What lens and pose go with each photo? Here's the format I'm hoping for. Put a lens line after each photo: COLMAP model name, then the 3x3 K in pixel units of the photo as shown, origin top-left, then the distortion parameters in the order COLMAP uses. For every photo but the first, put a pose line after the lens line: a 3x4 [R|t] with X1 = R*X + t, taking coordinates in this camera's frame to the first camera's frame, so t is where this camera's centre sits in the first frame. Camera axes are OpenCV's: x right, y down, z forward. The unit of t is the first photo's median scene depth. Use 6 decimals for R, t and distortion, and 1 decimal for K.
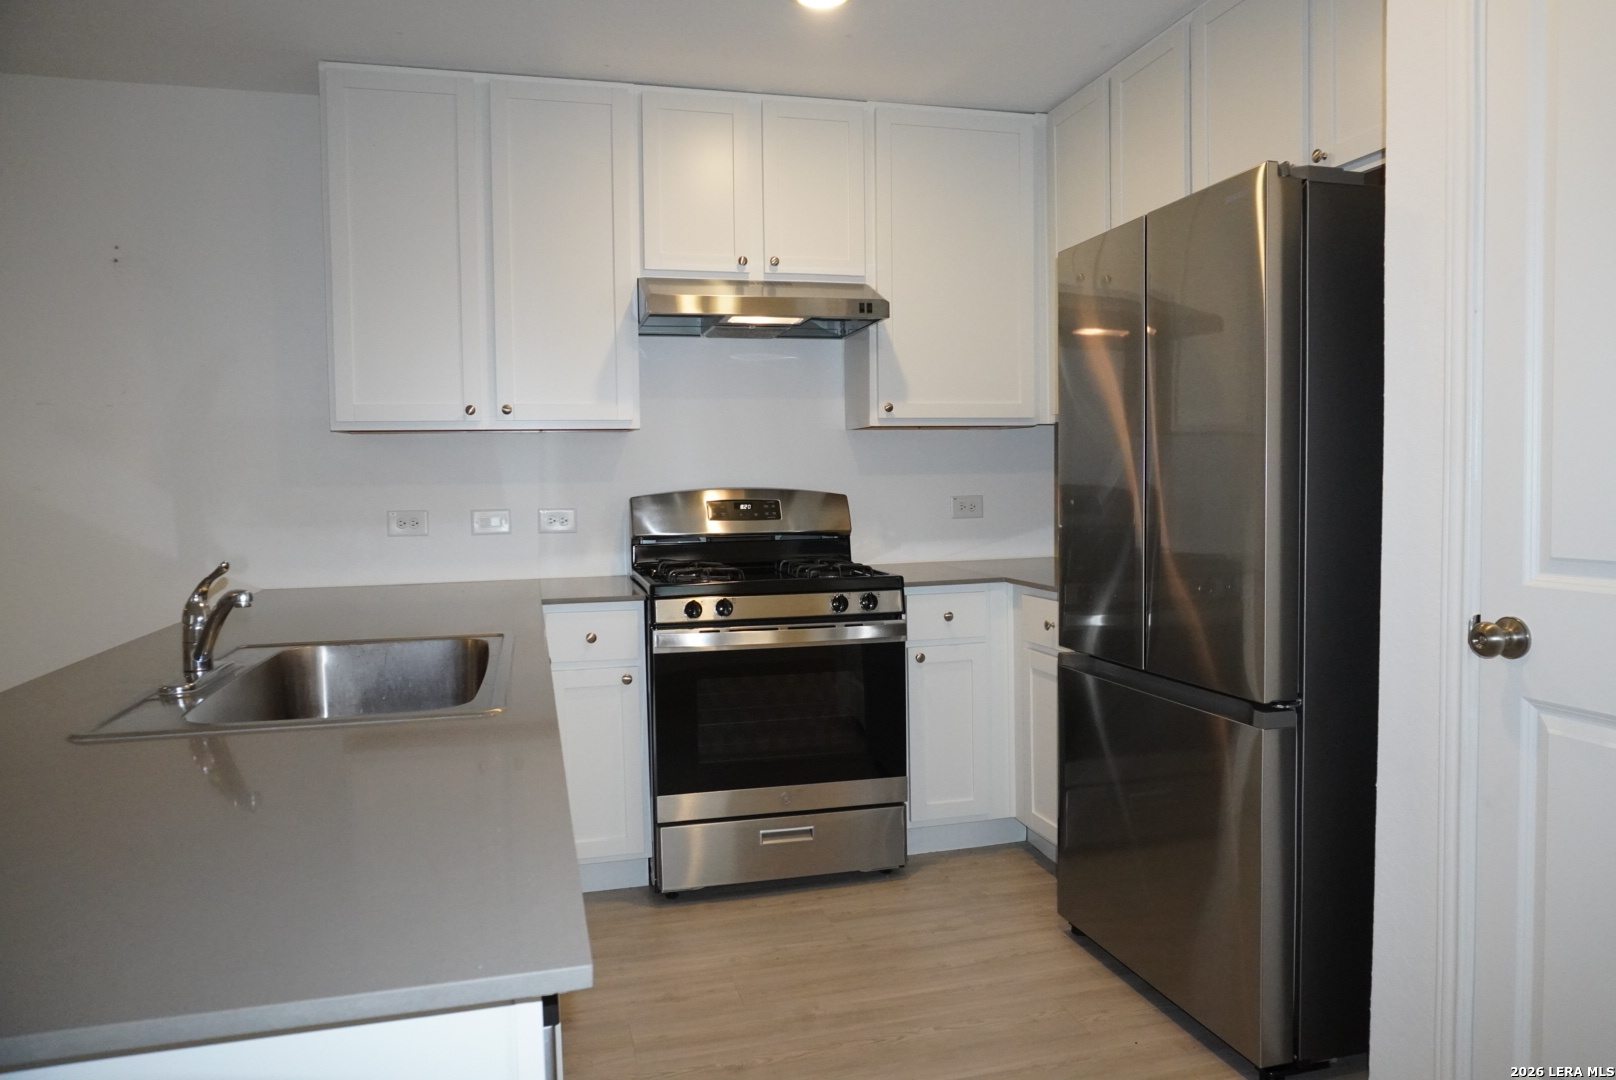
lens RADIAL K [[1069.5, 0, 814.9], [0, 1069.5, 539.0], [0, 0, 1]] dist [-0.069248, 0.036064]
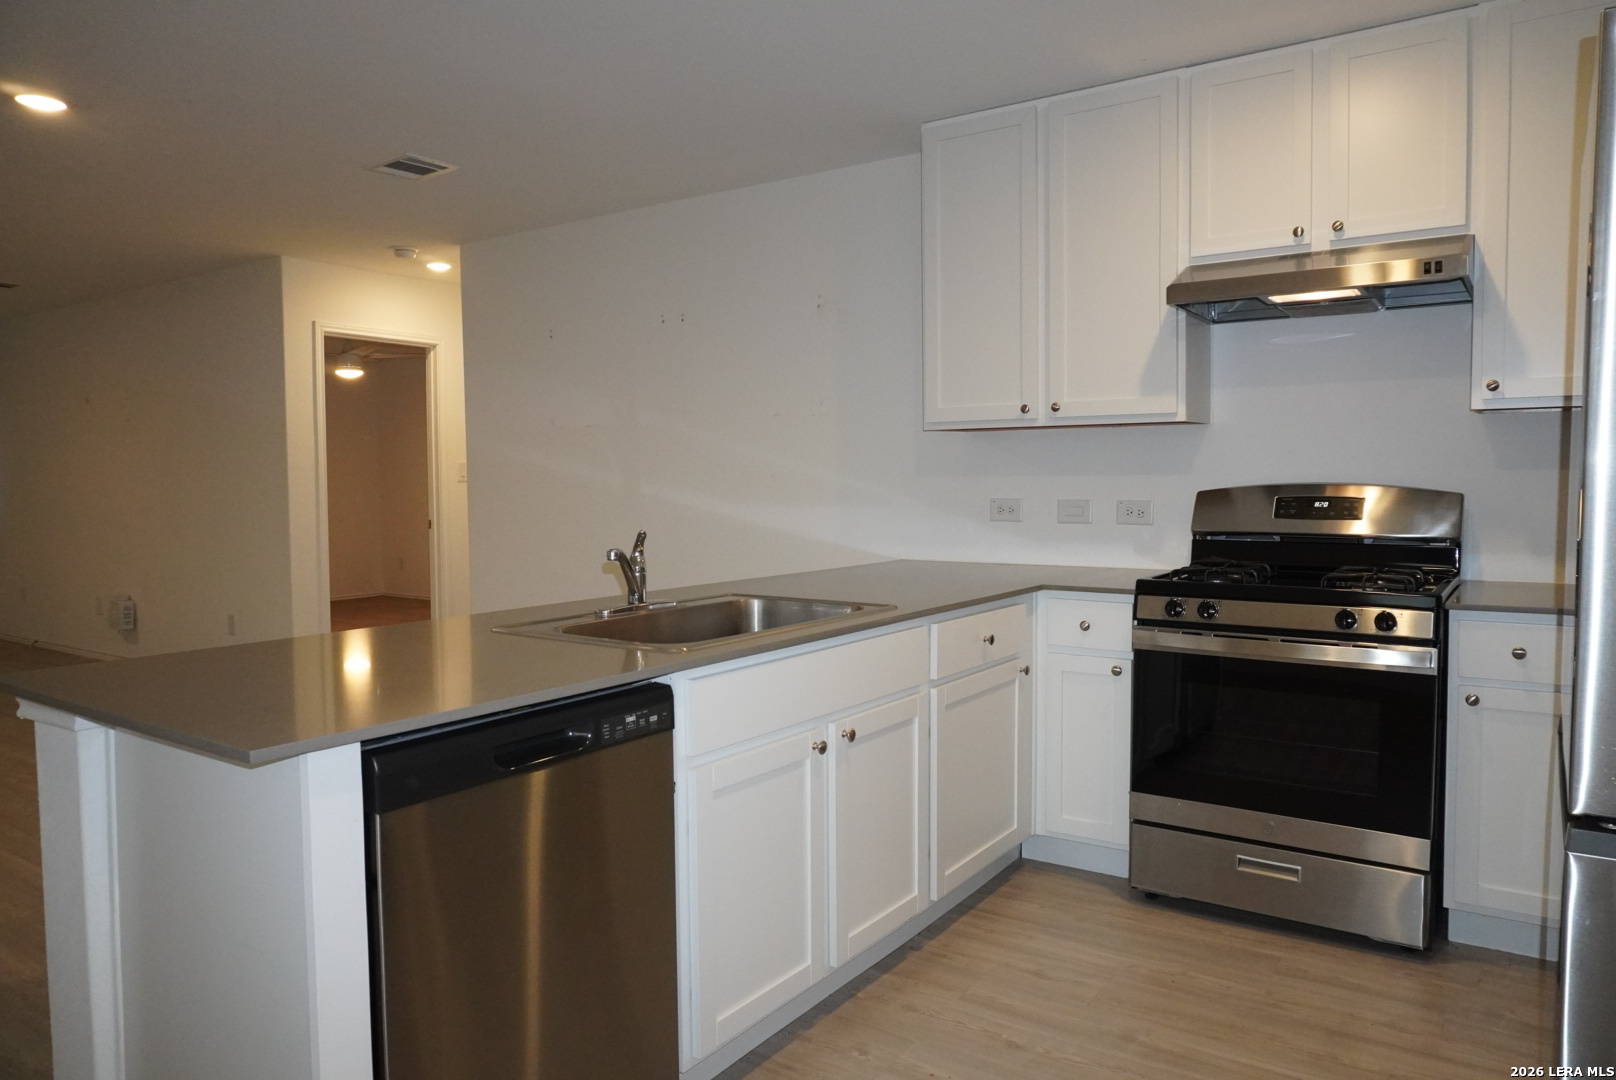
lens RADIAL K [[1069.5, 0, 814.9], [0, 1069.5, 539.0], [0, 0, 1]] dist [-0.069248, 0.036064]
pose [[0.639940, 0.052716, -0.766615, 0.399497], [-0.042304, 0.998548, 0.033351, -0.014851], [0.767260, 0.011088, 0.641240, 0.126970]]
